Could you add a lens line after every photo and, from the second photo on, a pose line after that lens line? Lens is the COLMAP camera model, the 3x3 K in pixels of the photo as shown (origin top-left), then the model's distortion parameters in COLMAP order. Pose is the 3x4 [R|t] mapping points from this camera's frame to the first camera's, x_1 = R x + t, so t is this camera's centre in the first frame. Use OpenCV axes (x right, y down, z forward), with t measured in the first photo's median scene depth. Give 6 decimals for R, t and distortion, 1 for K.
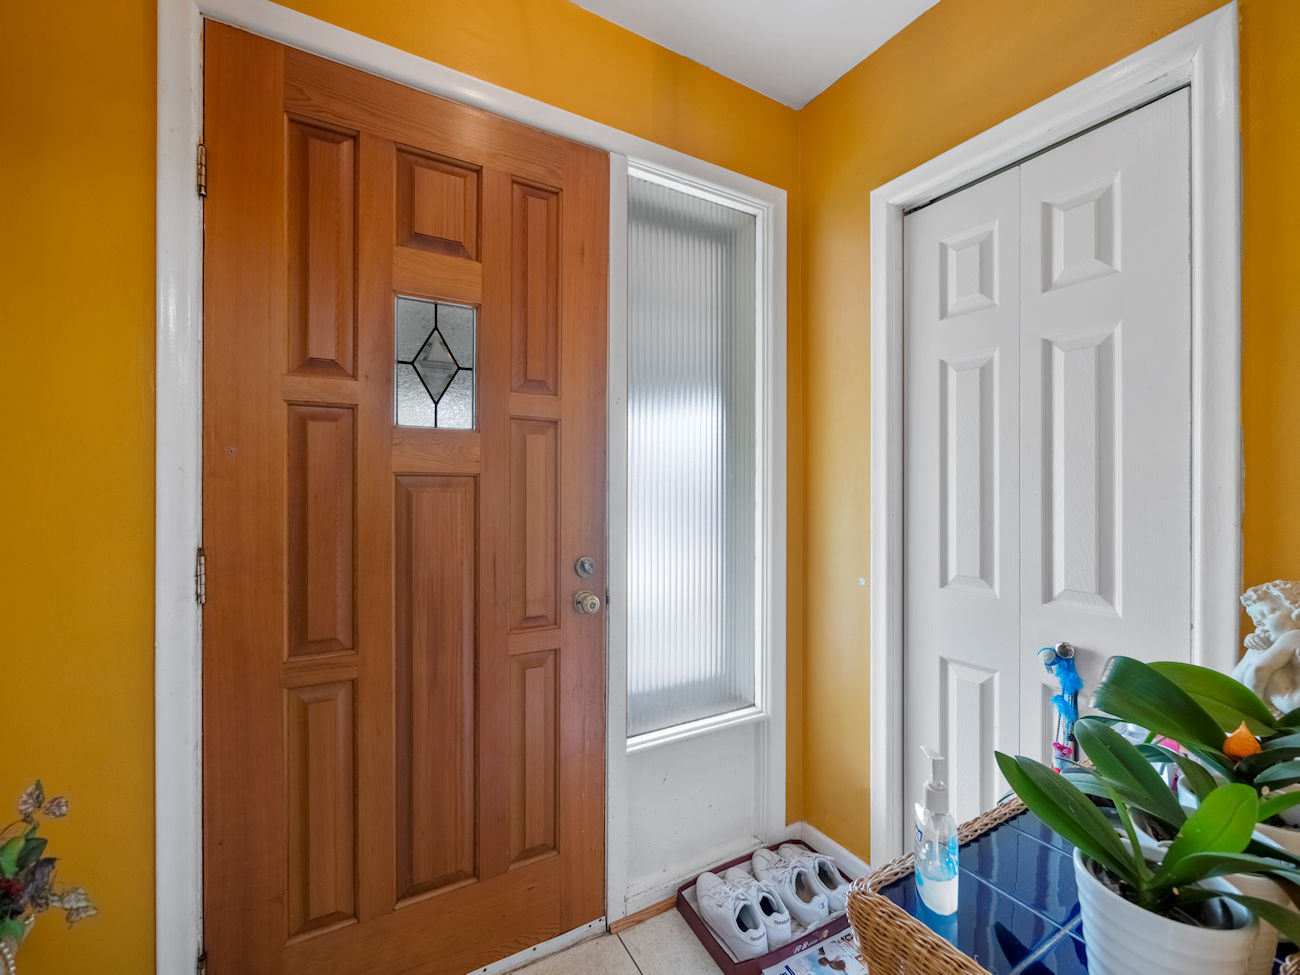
lens RADIAL K [[557.3, 0, 653.2], [0, 557.3, 486.9], [0, 0, 1]] dist [-0.005879, 0.000384]
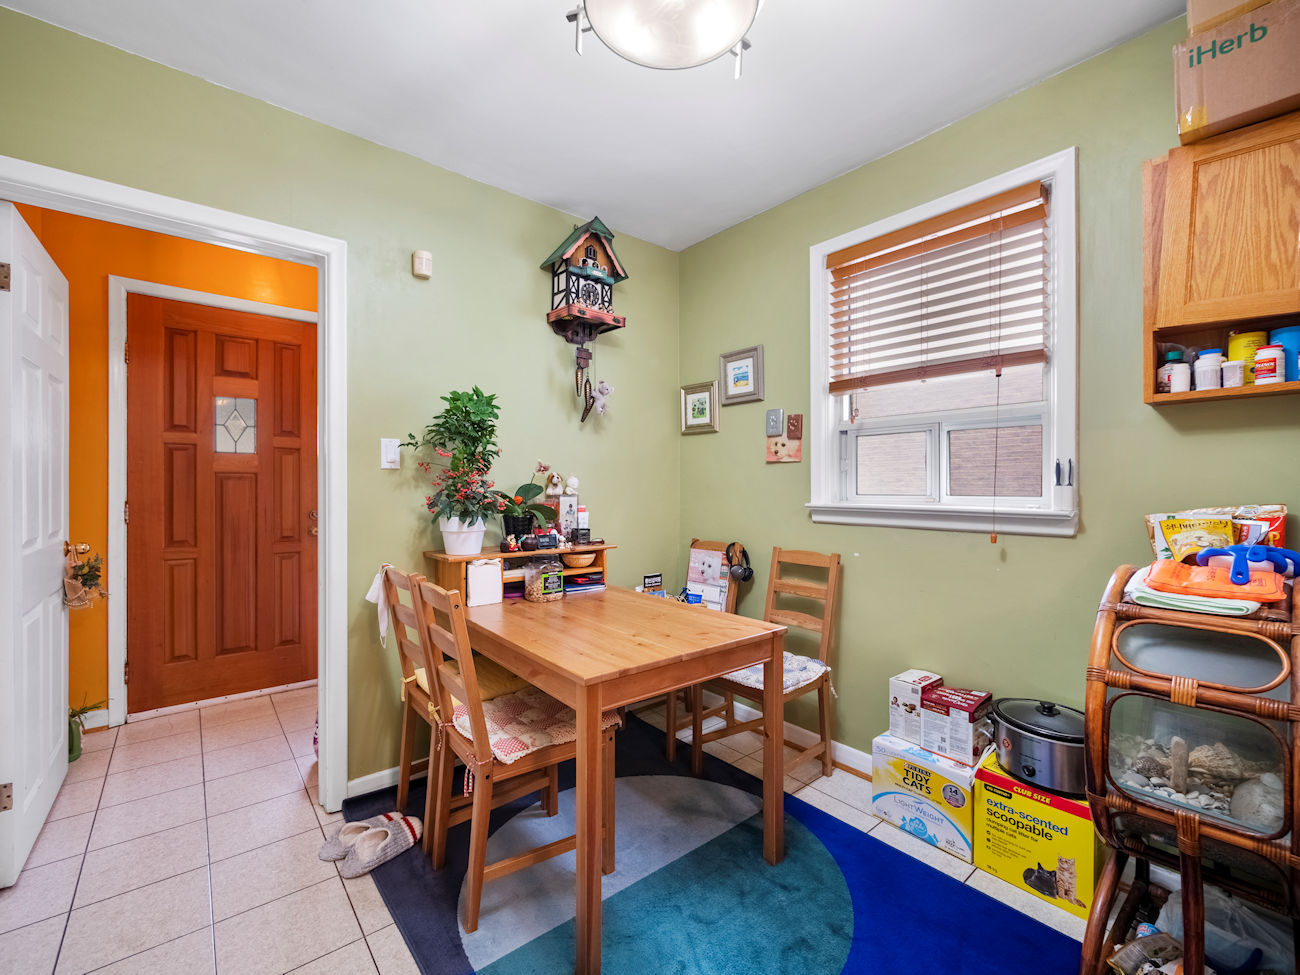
lens RADIAL K [[557.3, 0, 654.1], [0, 557.3, 483.4], [0, 0, 1]] dist [-0.005879, 0.000384]
pose [[0.984513, -0.000917, 0.175309, 0.954633], [0.000664, 0.999999, 0.001506, 0.019292], [-0.175310, -0.001366, 0.984512, -1.640837]]
